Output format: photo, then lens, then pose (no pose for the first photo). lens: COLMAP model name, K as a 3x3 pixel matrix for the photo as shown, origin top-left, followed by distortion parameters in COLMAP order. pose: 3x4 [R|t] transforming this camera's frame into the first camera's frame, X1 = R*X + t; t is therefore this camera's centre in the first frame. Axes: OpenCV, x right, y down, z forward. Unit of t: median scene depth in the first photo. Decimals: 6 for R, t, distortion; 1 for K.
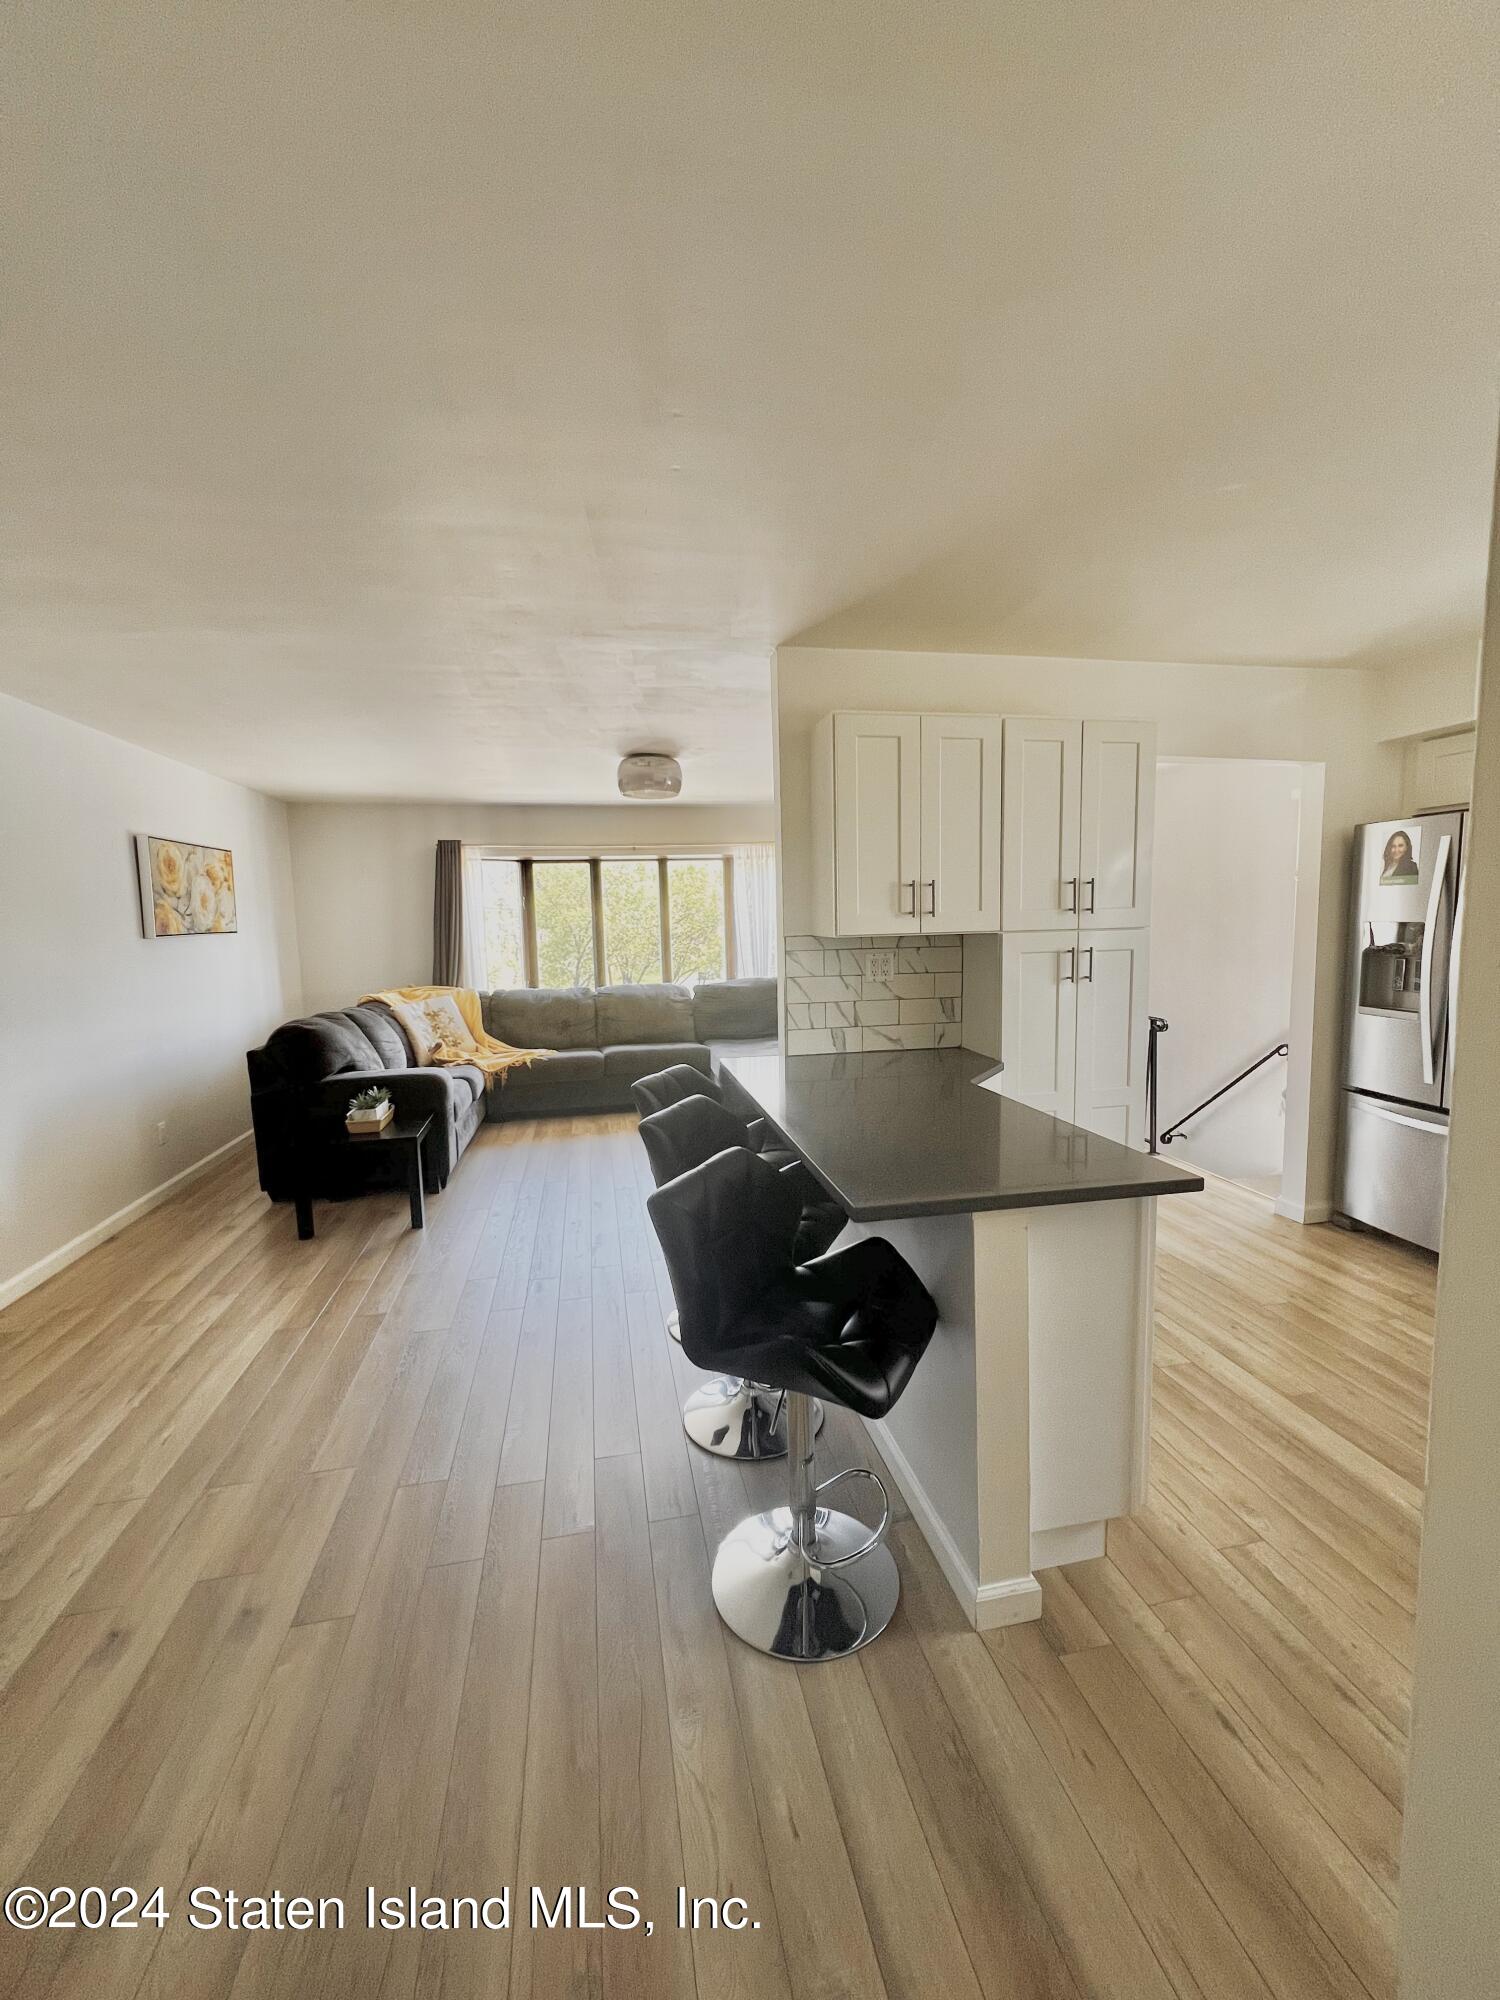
lens RADIAL K [[799.4, 0, 746.3], [0, 799.4, 1005.1], [0, 0, 1]] dist [-0.001645, 0.000965]
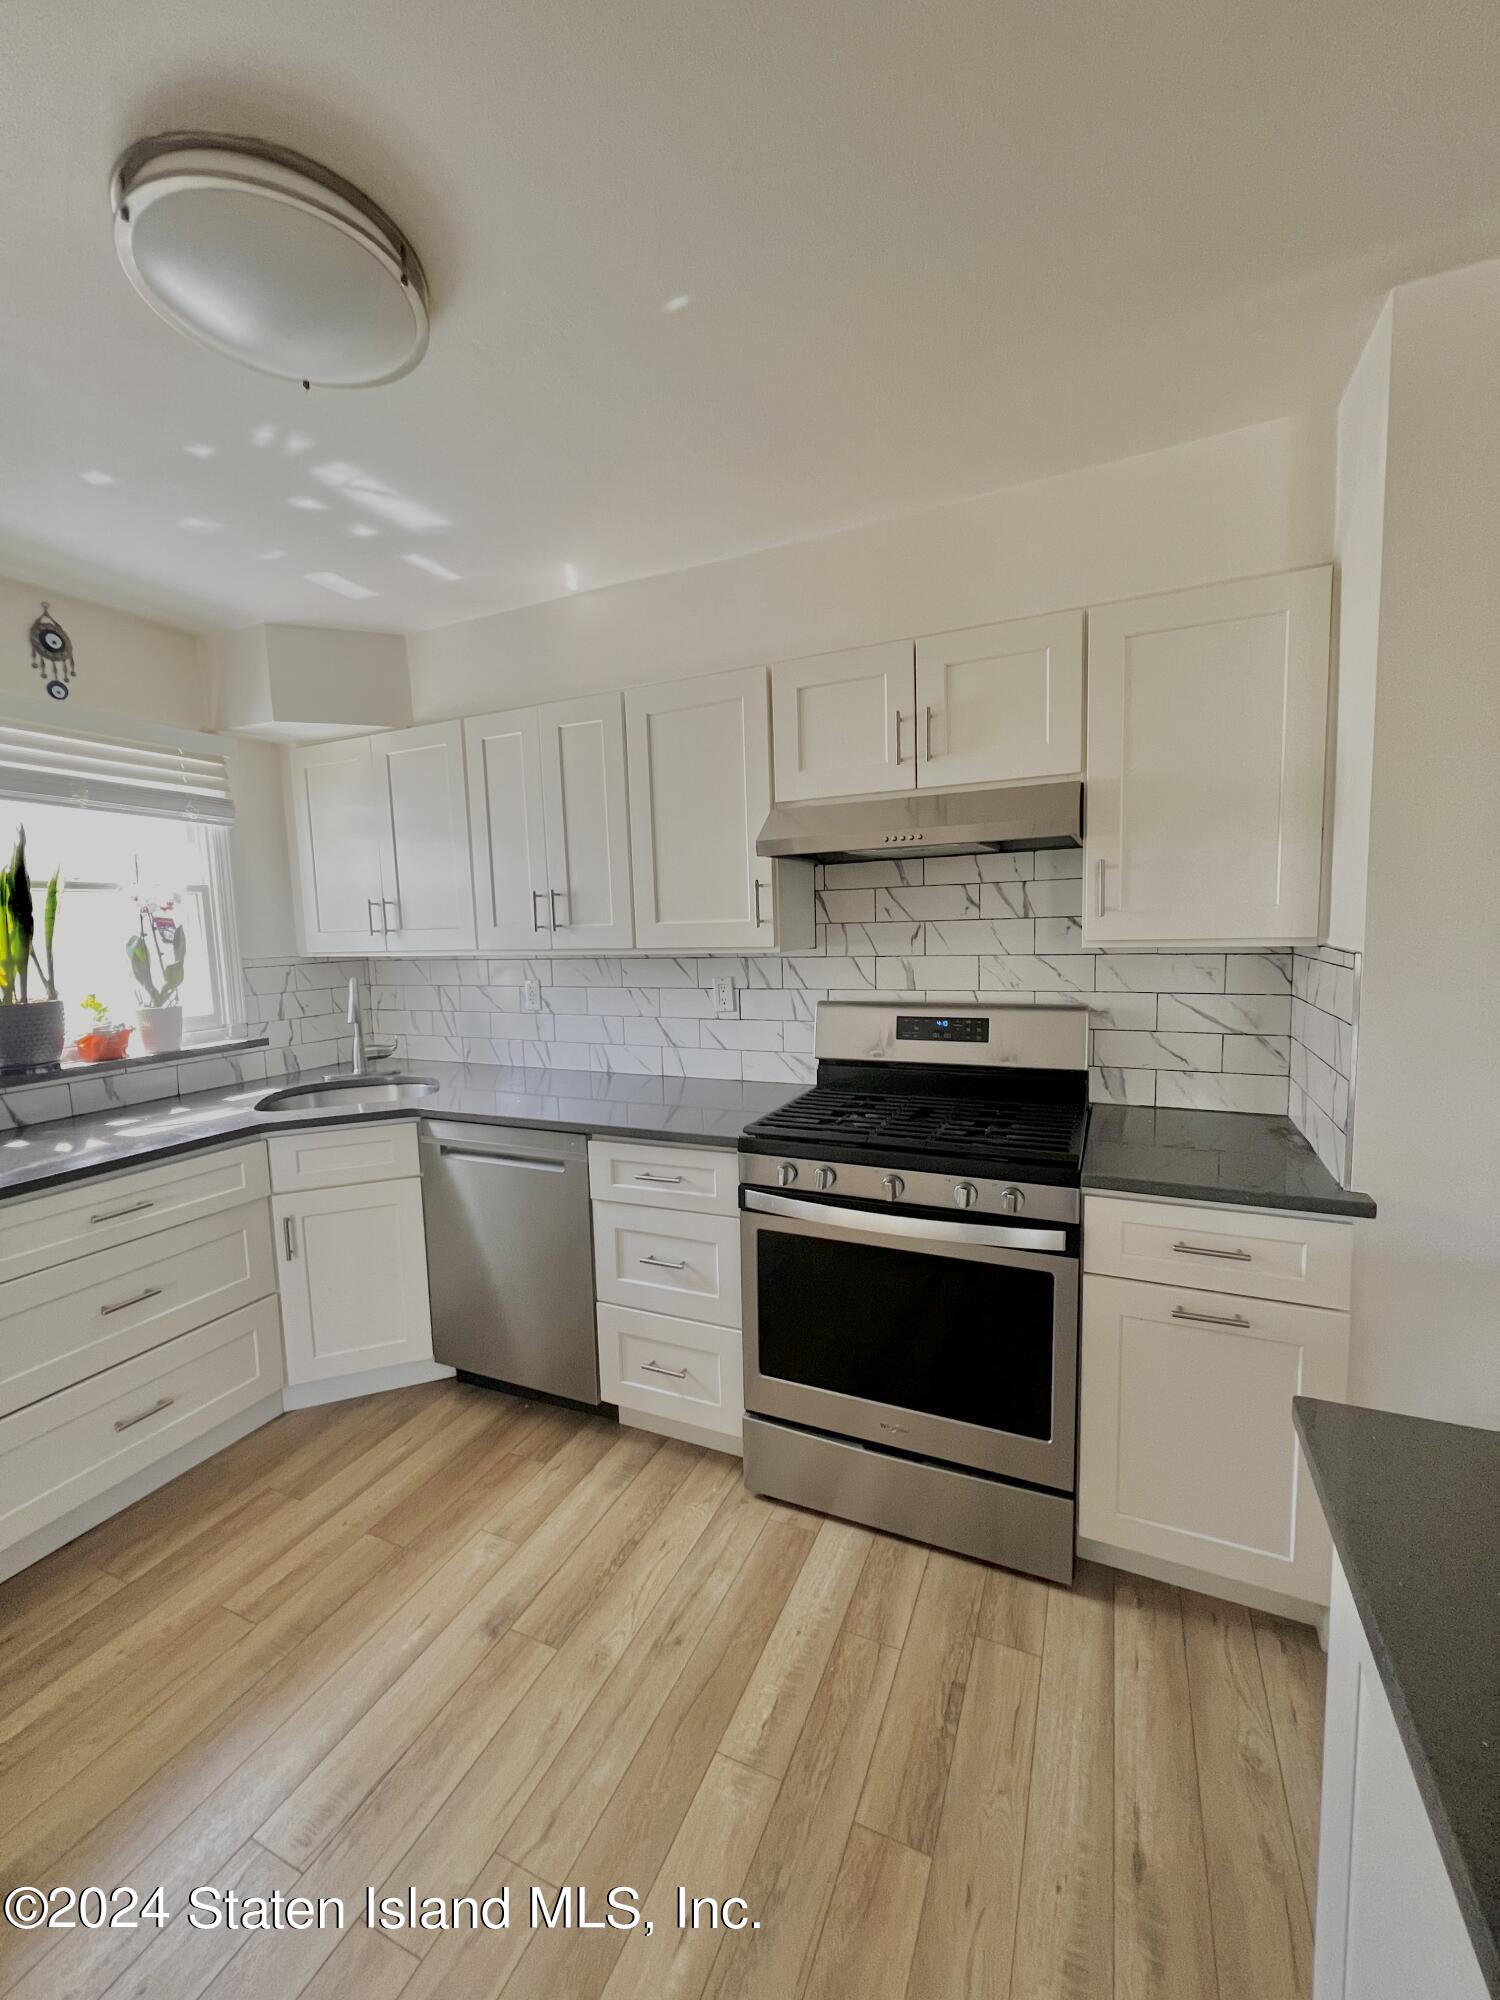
lens RADIAL K [[799.4, 0, 747.3], [0, 799.4, 1002.2], [0, 0, 1]] dist [-0.001645, 0.000965]
pose [[-0.808266, -0.005931, 0.588787, 0.269867], [0.115908, 0.978782, 0.168973, -0.083052], [-0.577296, 0.204820, -0.790429, 0.766643]]
